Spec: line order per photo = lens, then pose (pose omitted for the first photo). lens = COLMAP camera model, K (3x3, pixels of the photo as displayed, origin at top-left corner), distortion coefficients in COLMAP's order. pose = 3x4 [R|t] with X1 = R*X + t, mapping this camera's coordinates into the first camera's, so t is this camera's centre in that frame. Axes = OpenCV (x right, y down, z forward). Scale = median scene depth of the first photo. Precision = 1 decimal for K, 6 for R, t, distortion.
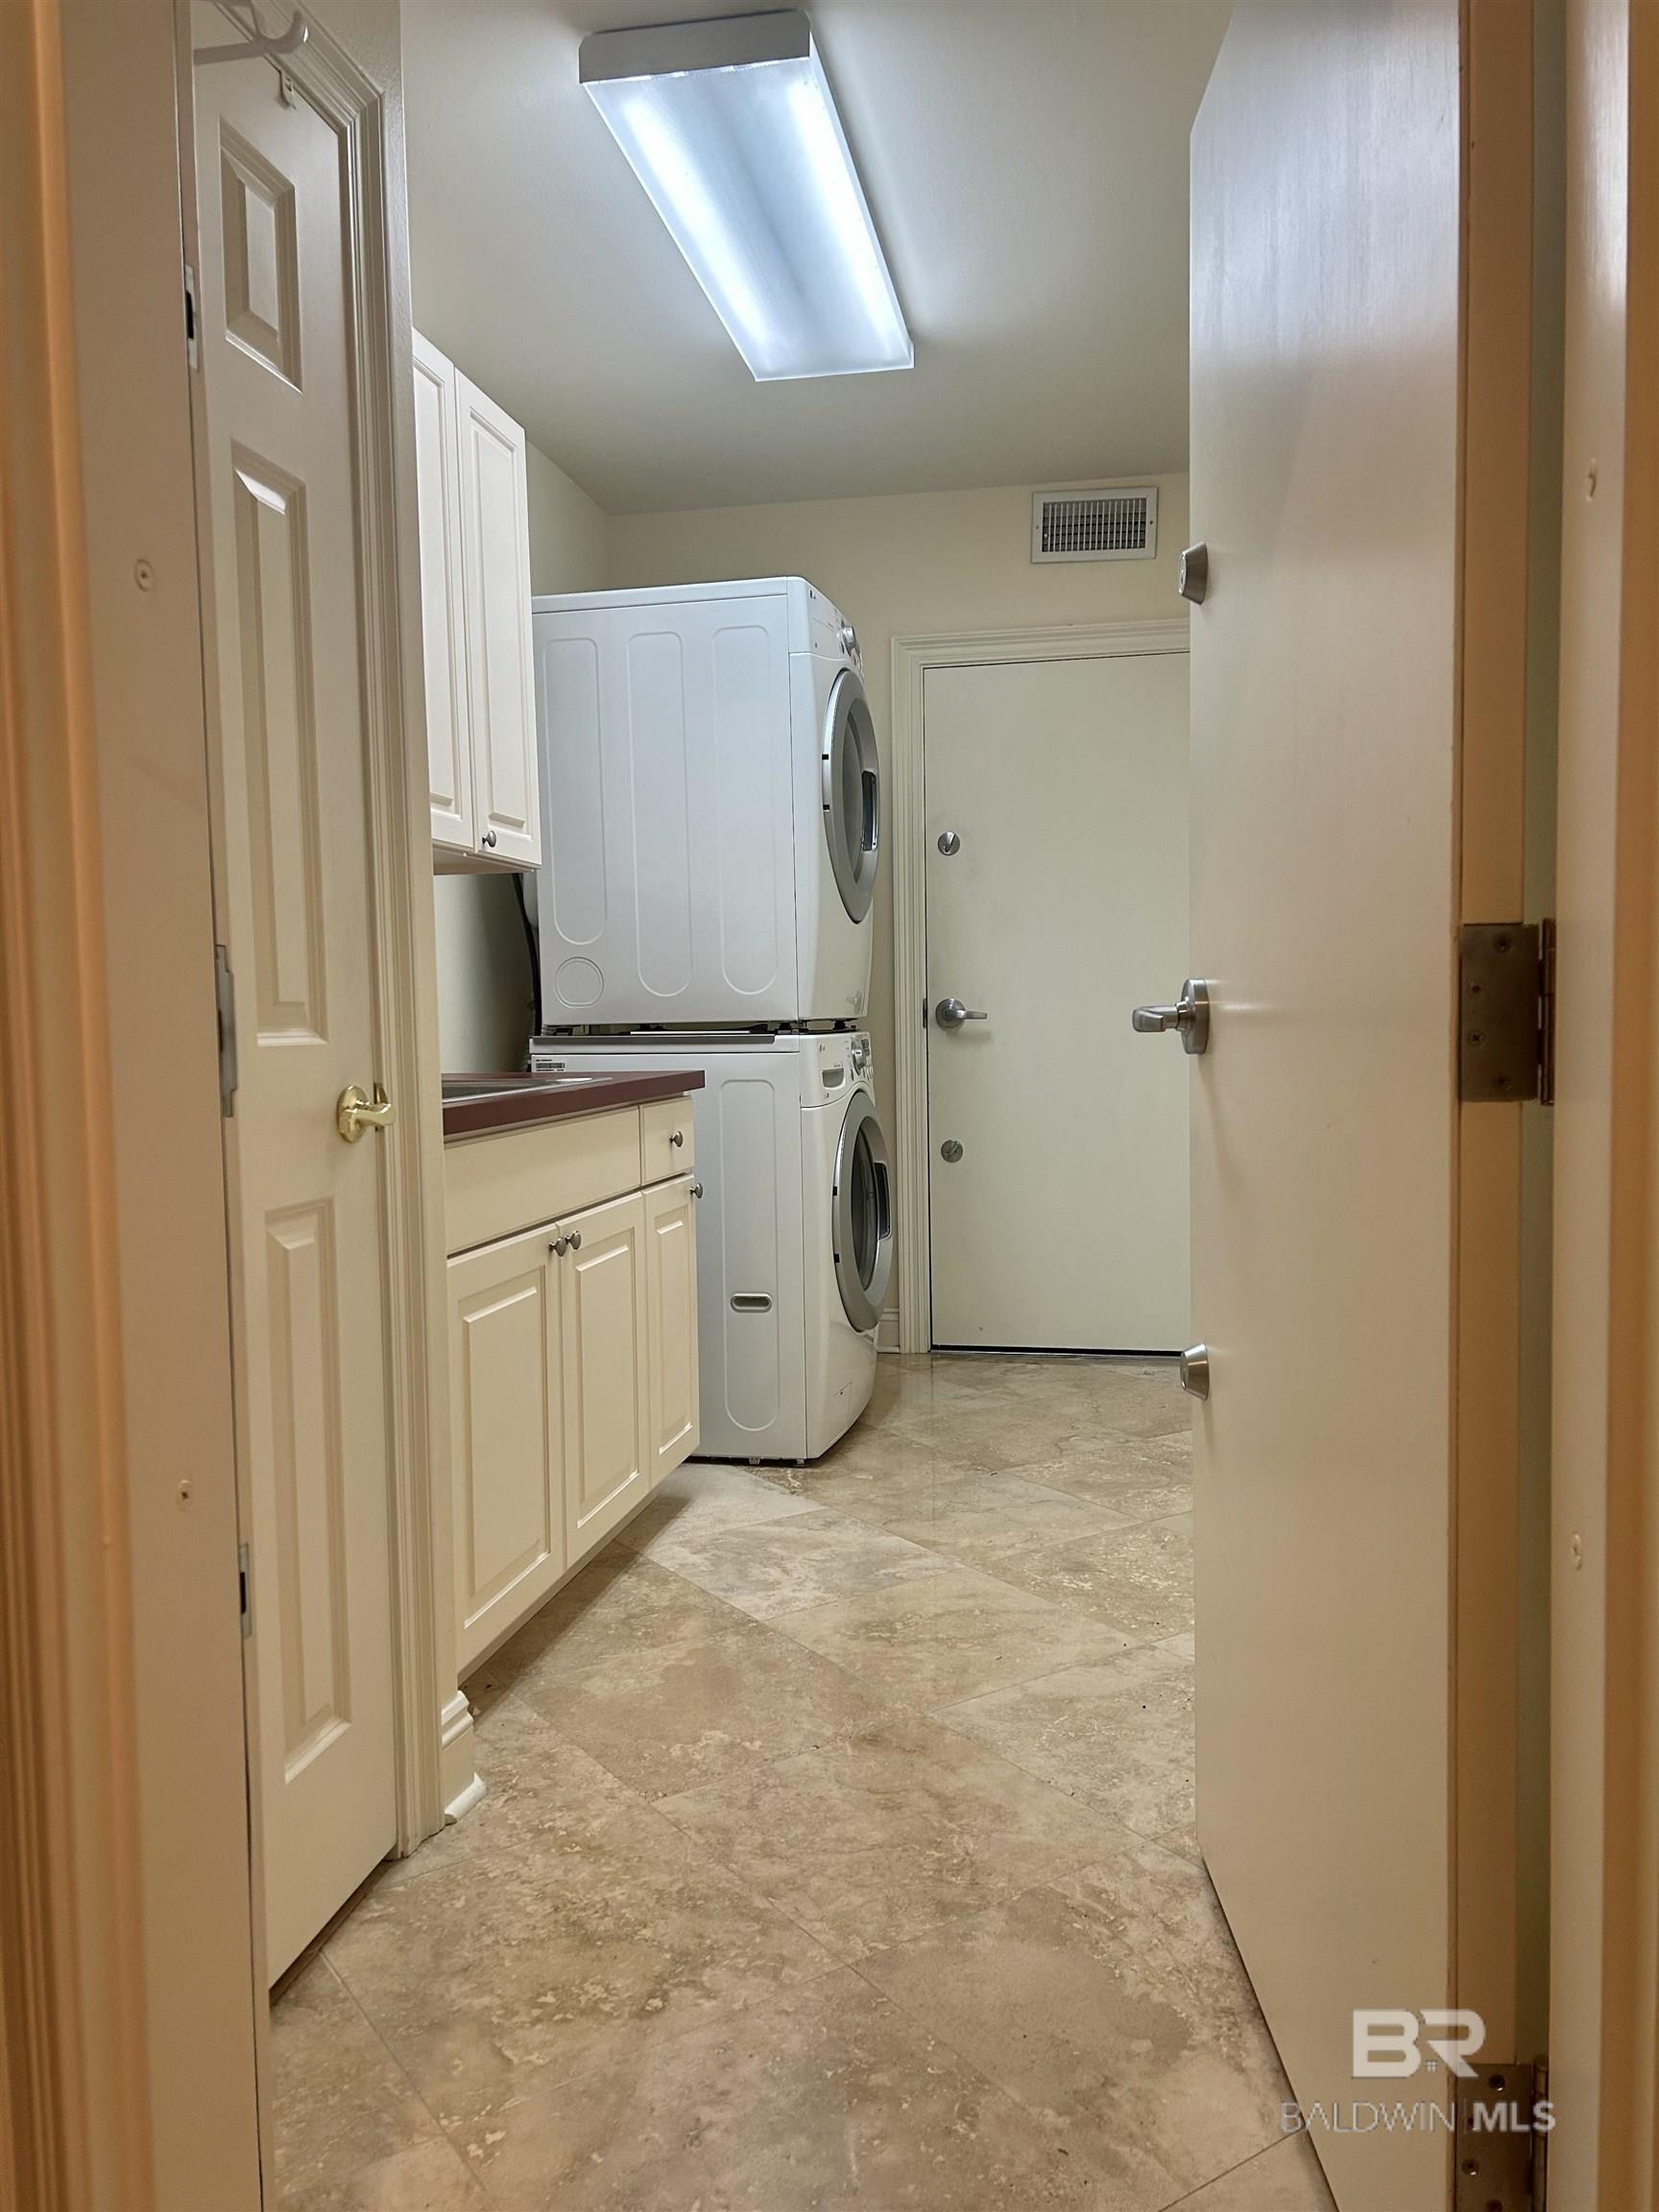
lens RADIAL K [[1607.3, 0, 829.5], [0, 1607.3, 1106.0], [0, 0, 1]] dist [0.091644, -0.131984]
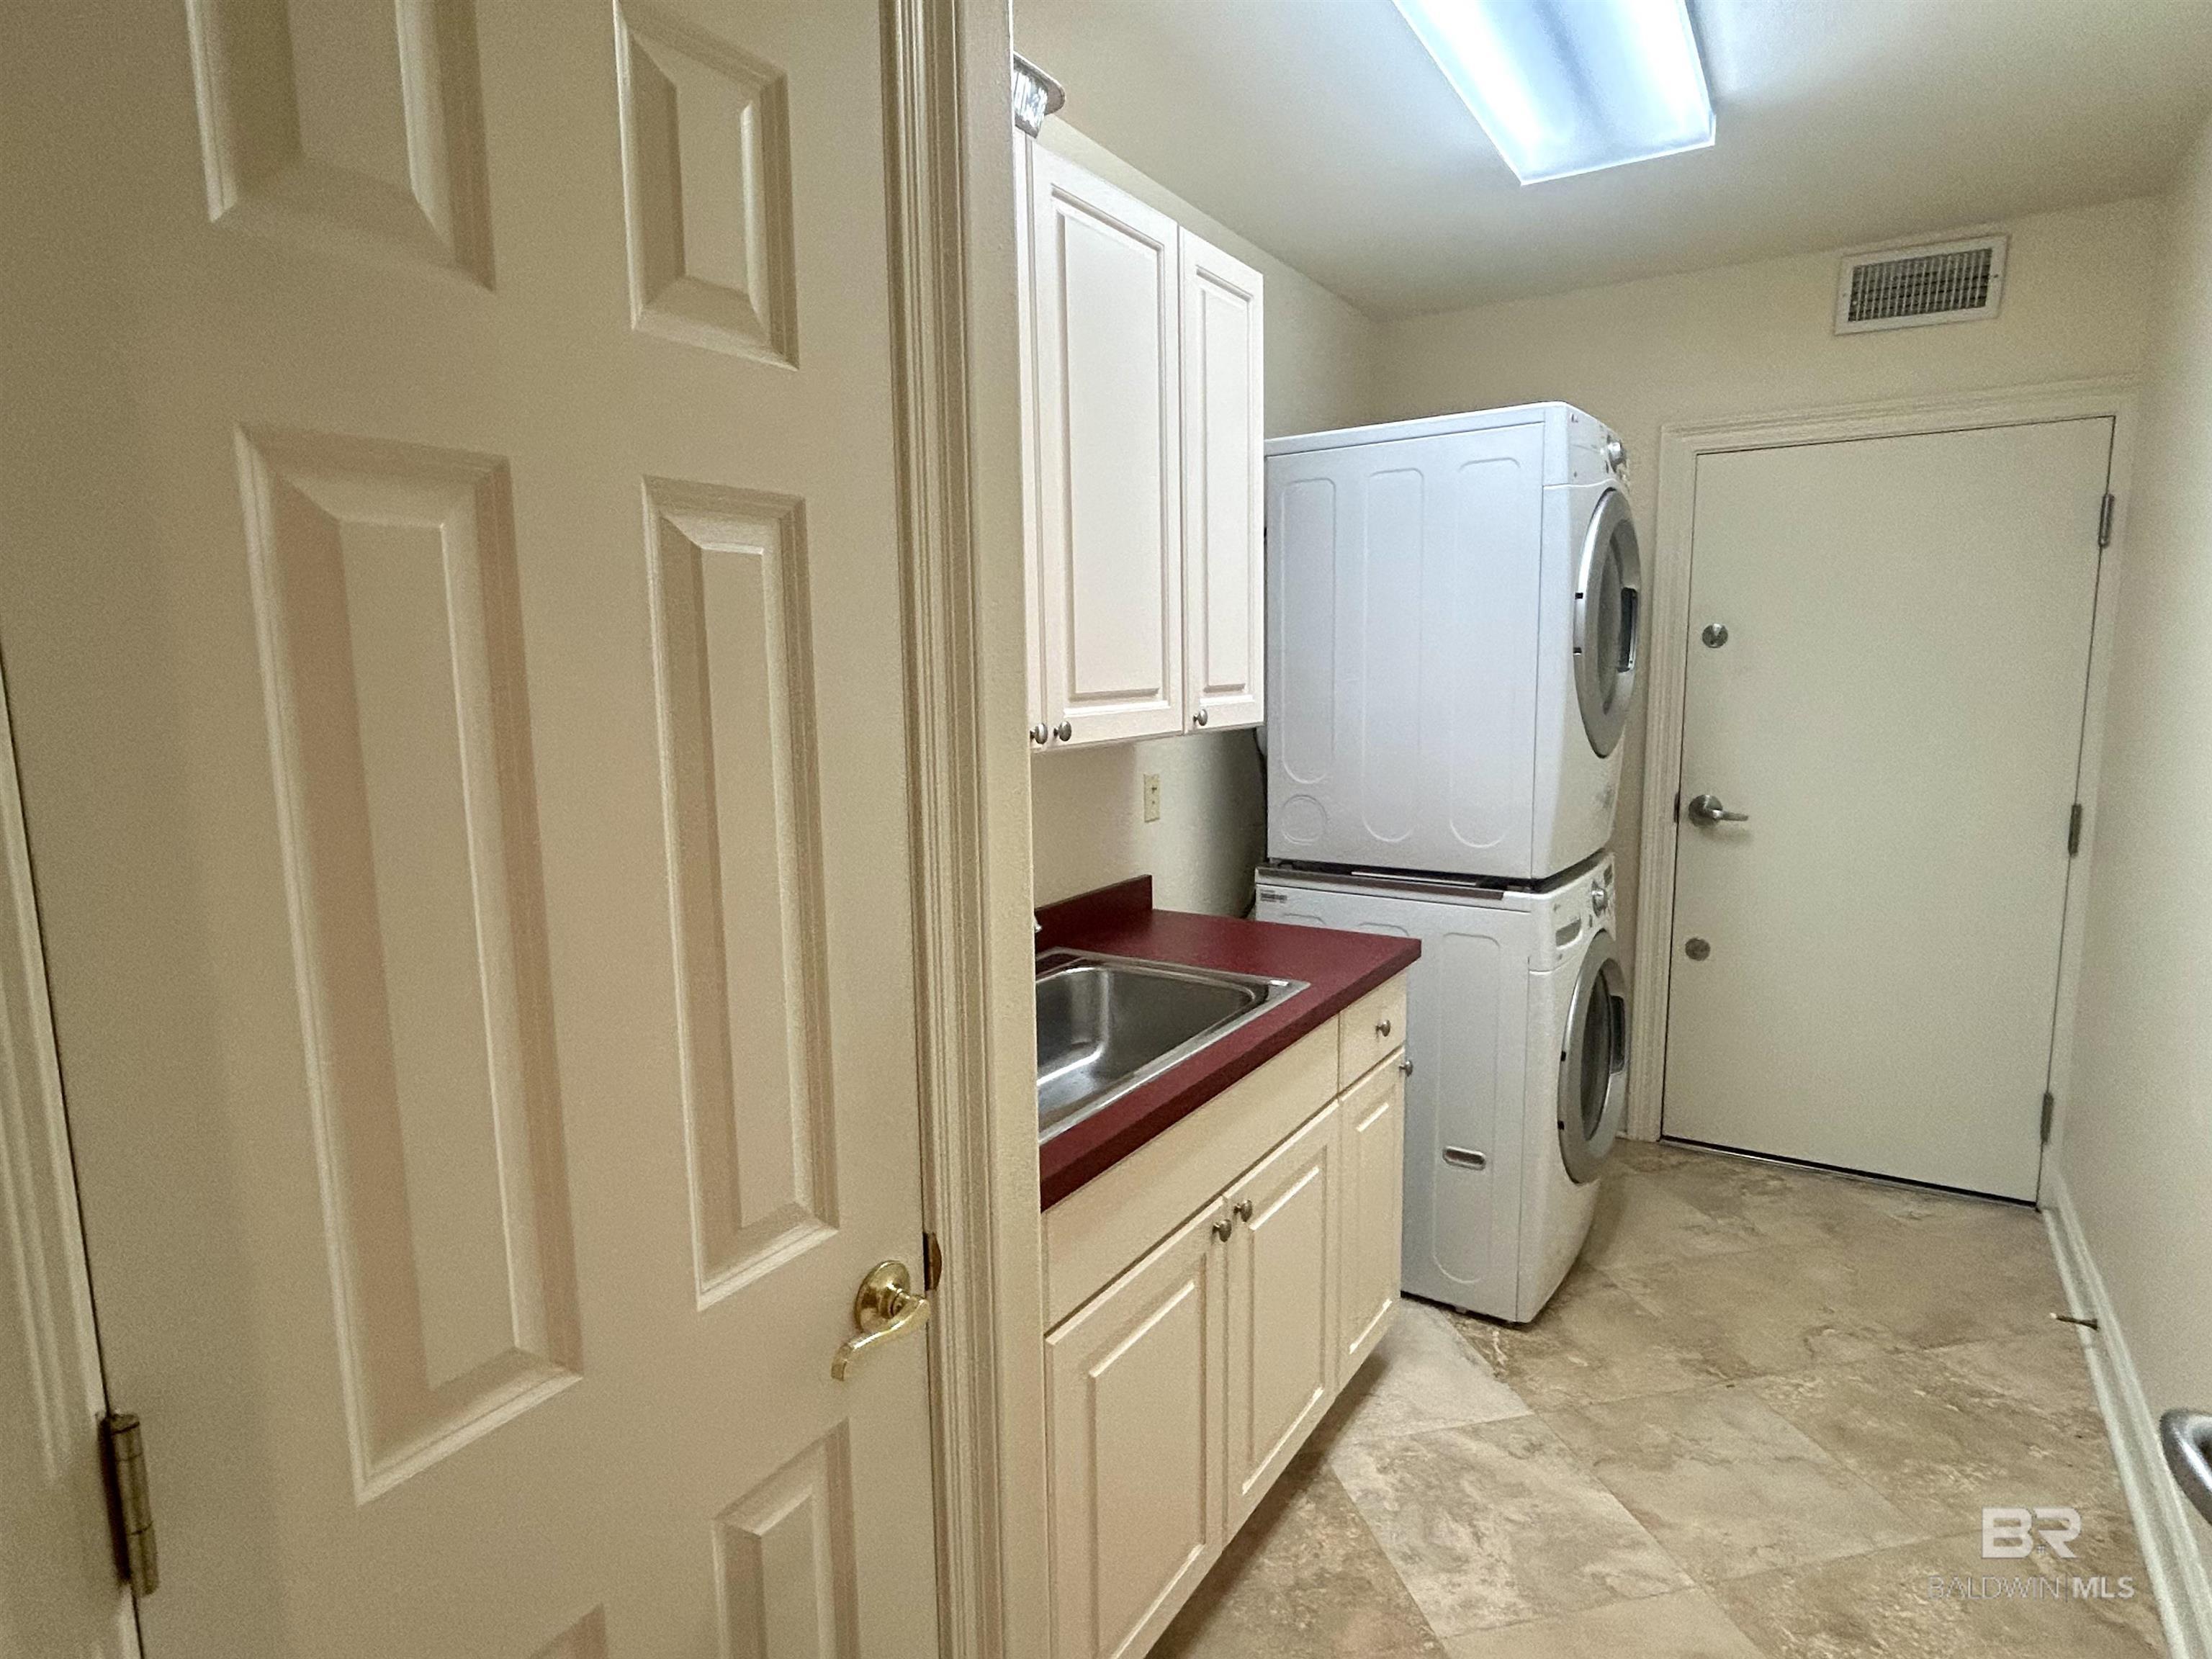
lens RADIAL K [[1233.4, 0, 1106.0], [0, 1233.4, 829.5], [0, 0, 1]] dist [-0.003370, 0.011516]
pose [[0.934027, 0.055801, -0.352816, 0.000767], [-0.029626, 0.996421, 0.079163, -0.131317], [0.355971, -0.063488, 0.932338, 0.244497]]
